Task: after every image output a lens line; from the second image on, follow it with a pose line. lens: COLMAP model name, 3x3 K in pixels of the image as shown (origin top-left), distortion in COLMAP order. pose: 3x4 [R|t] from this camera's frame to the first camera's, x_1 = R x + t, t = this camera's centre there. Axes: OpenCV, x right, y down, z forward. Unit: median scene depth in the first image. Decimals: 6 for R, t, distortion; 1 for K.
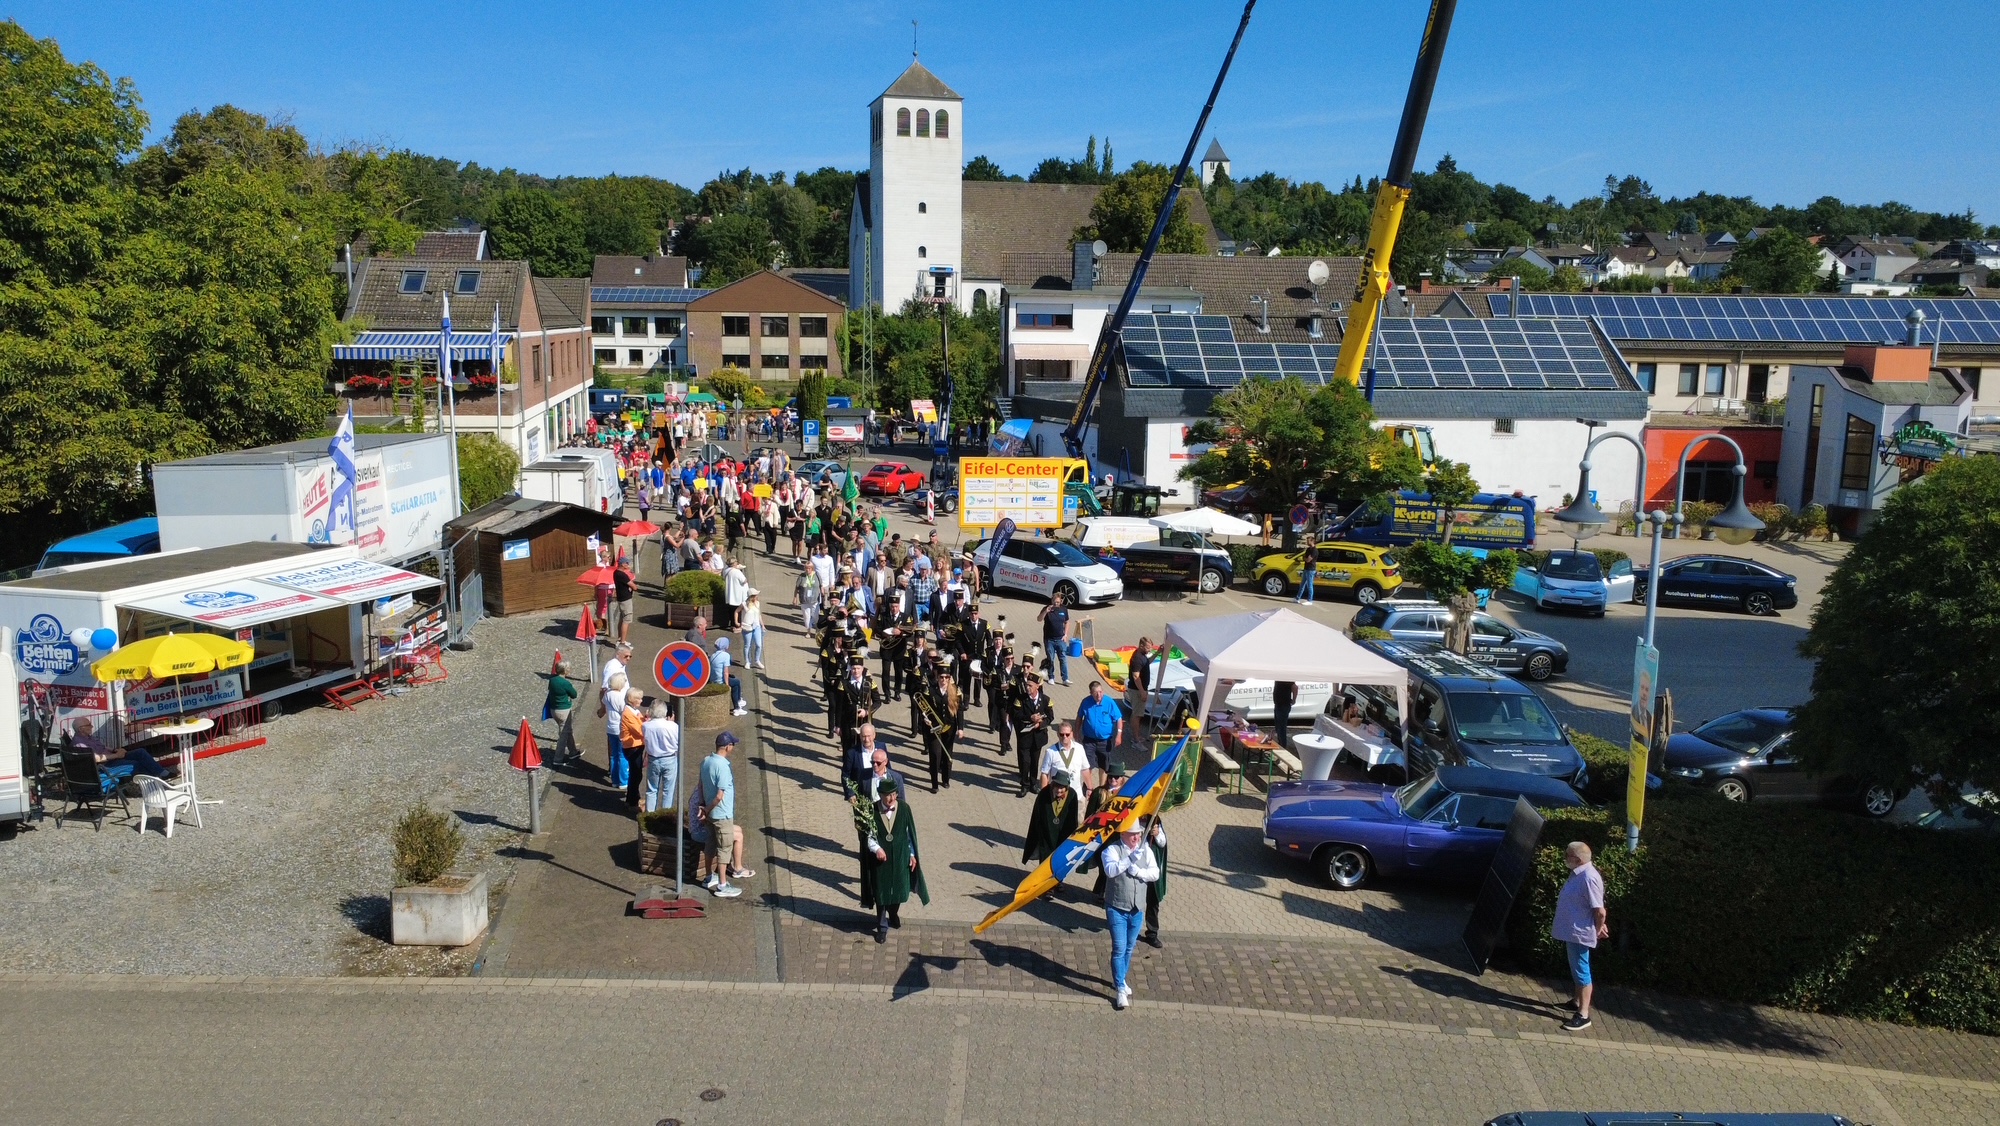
lens RADIAL K [[1460.5, 0, 988.7], [0, 1460.5, 553.5], [0, 0, 1]] dist [0.002006, 0.001539]
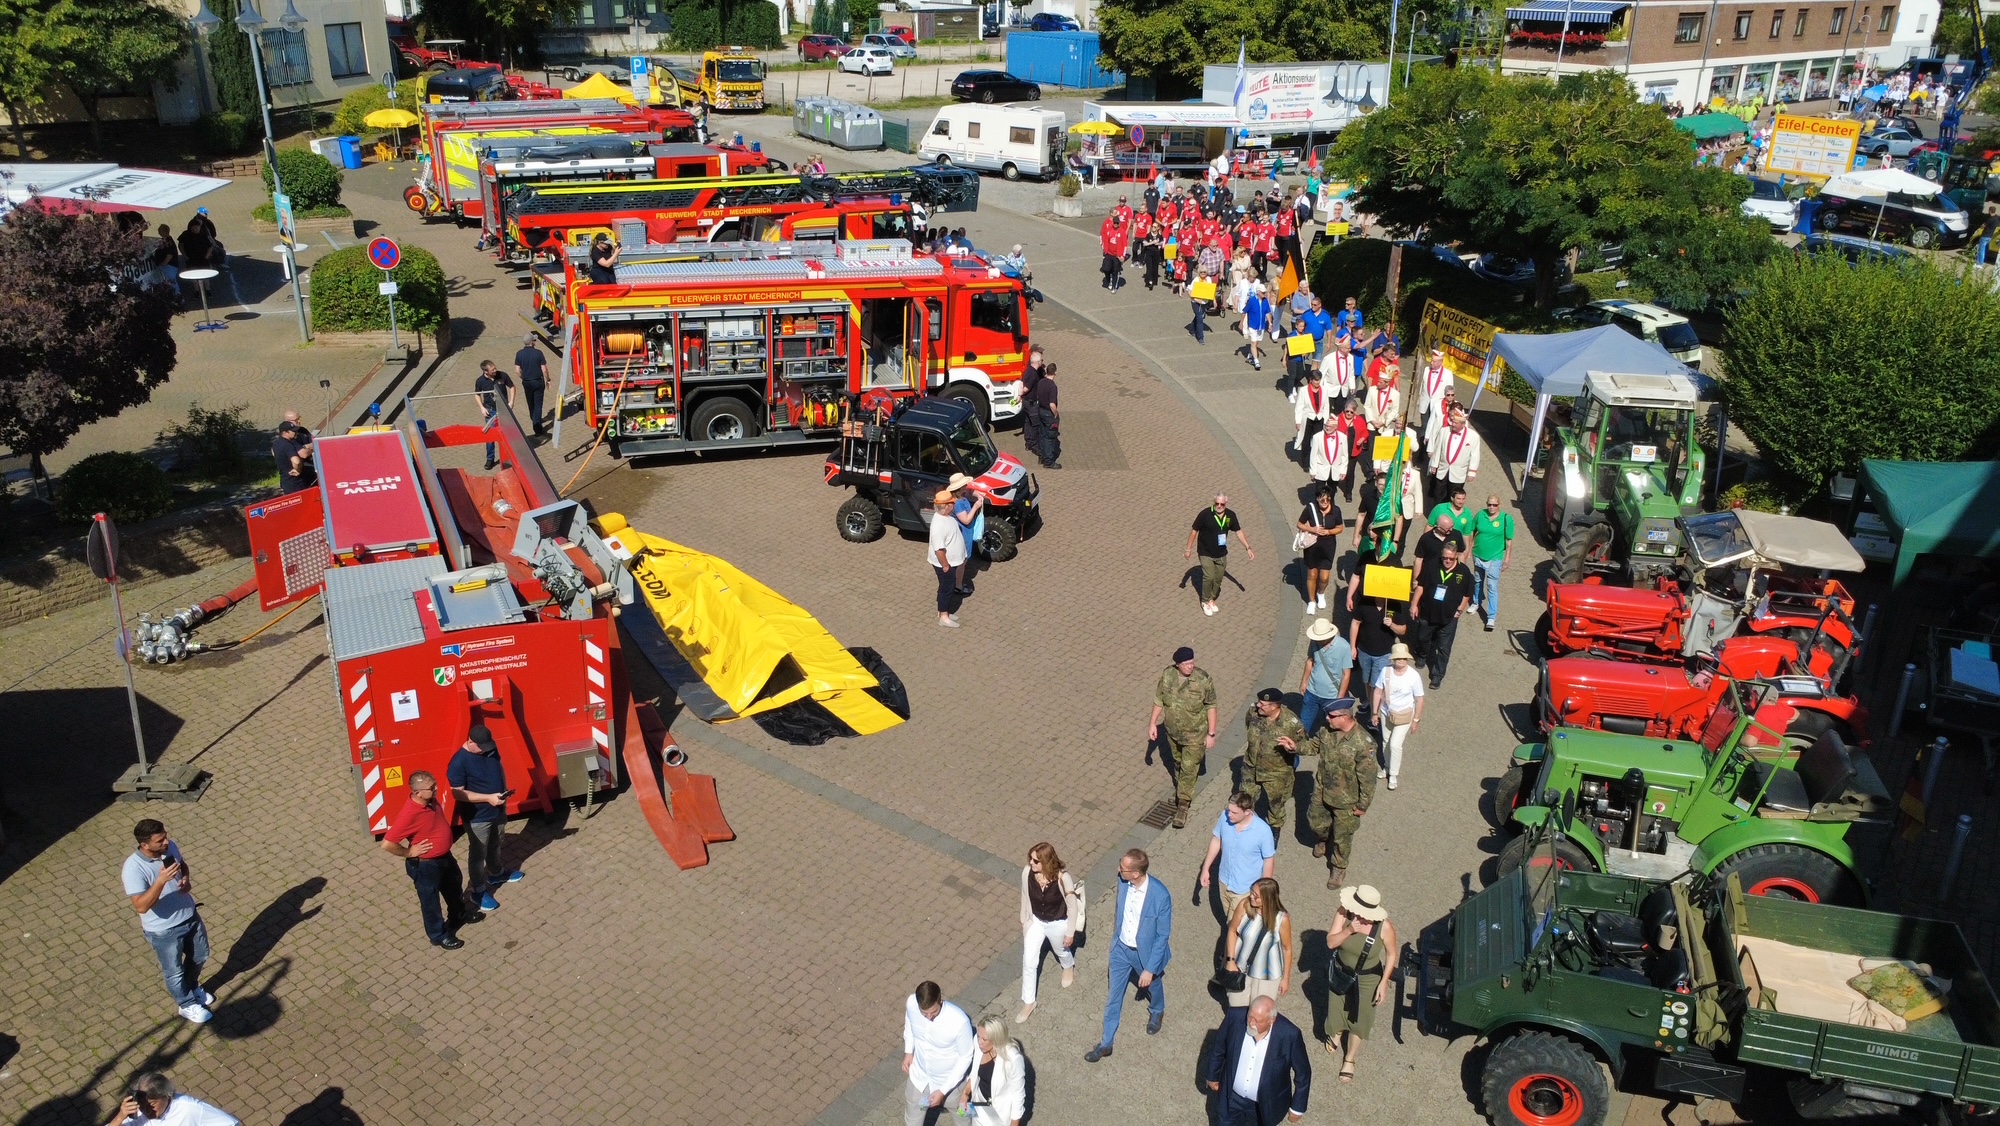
lens RADIAL K [[1460.5, 0, 993.9], [0, 1460.5, 561.9], [0, 0, 1]] dist [0.002006, 0.001539]
pose [[0.485476, 0.332273, -0.808646, 0.885023], [-0.144438, 0.942732, 0.300655, 0.019823], [0.862236, -0.029161, 0.505667, -0.270418]]
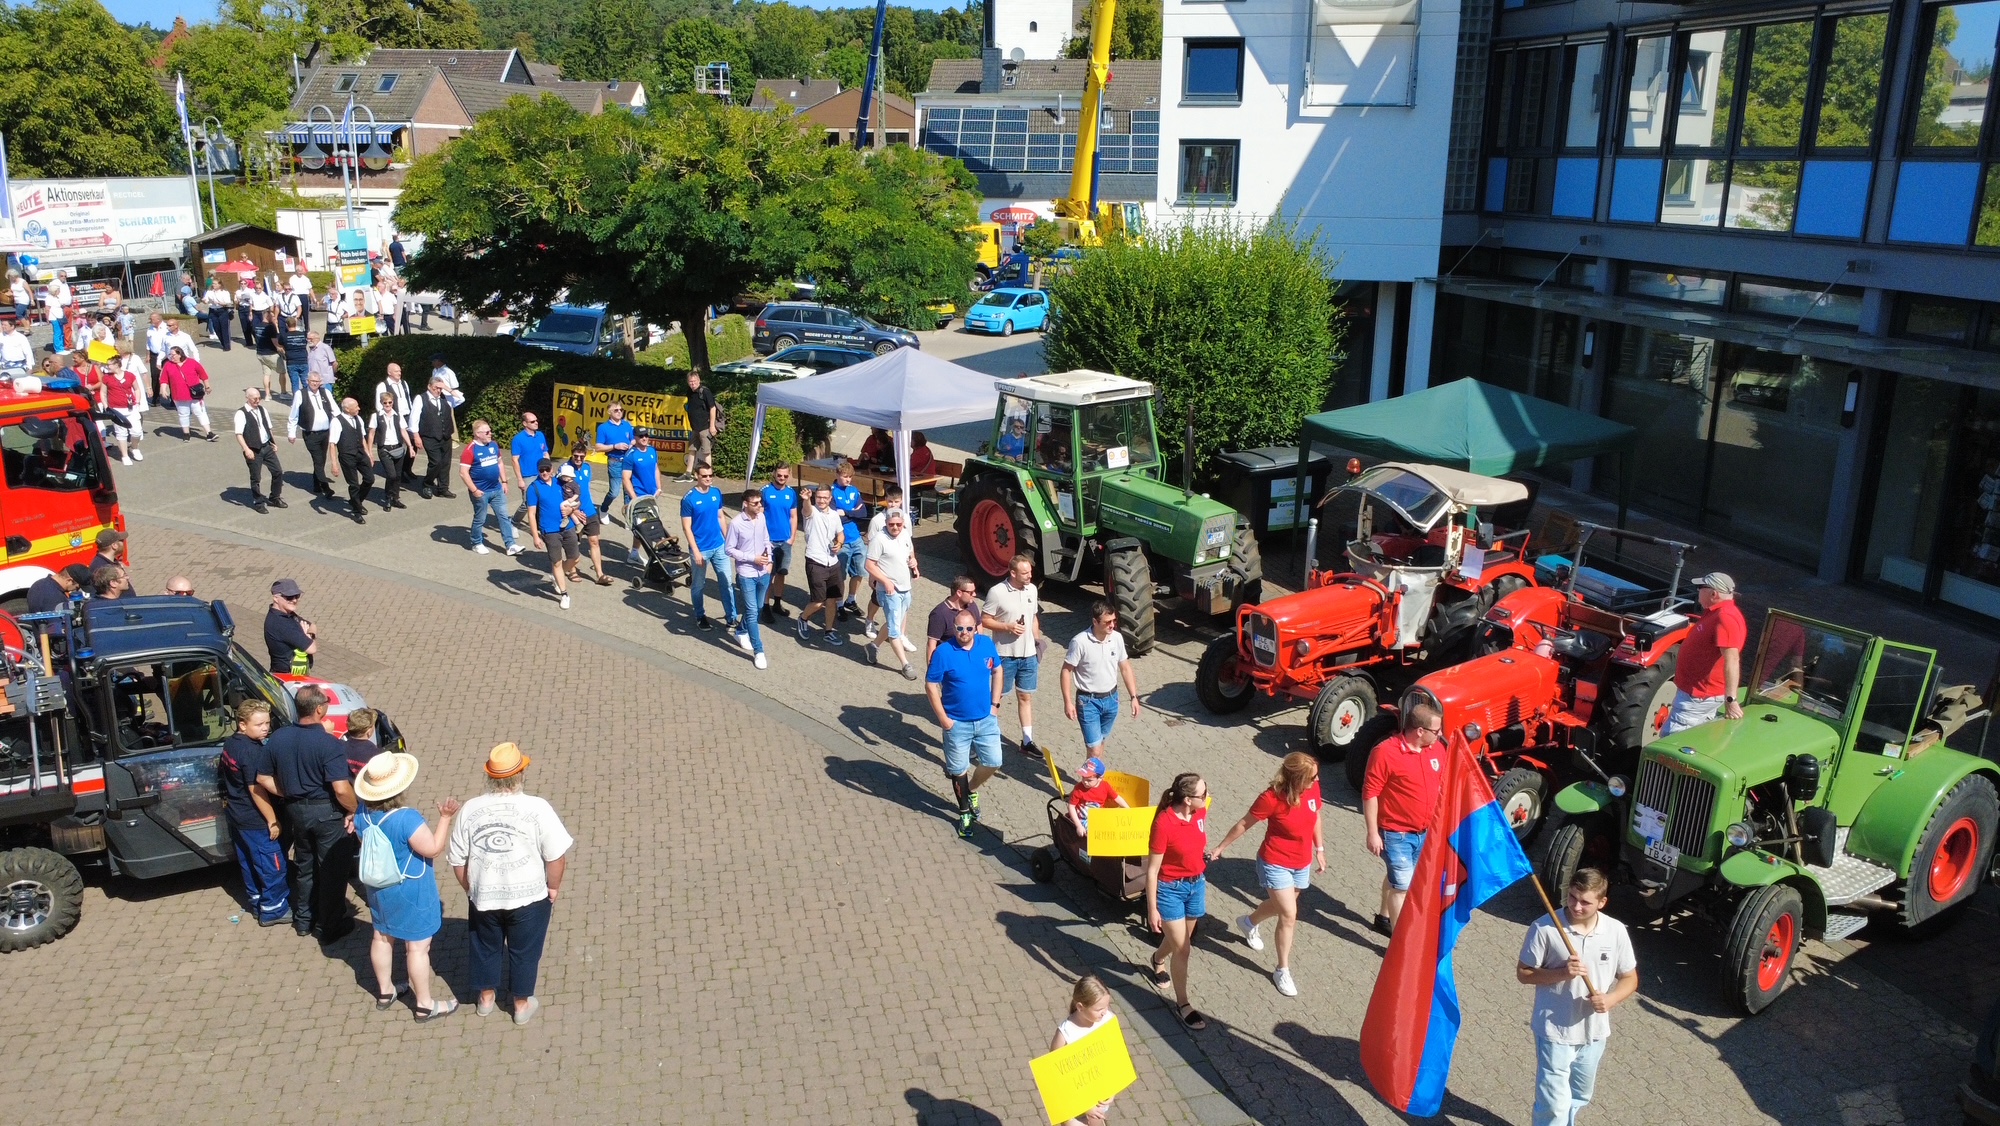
lens RADIAL K [[1460.5, 0, 993.1], [0, 1460.5, 566.1], [0, 0, 1]] dist [0.002006, 0.001539]
pose [[0.978821, 0.052757, -0.197805, 0.608307], [-0.029679, 0.992585, 0.117871, 0.090256], [0.202556, -0.109504, 0.973129, -0.235514]]
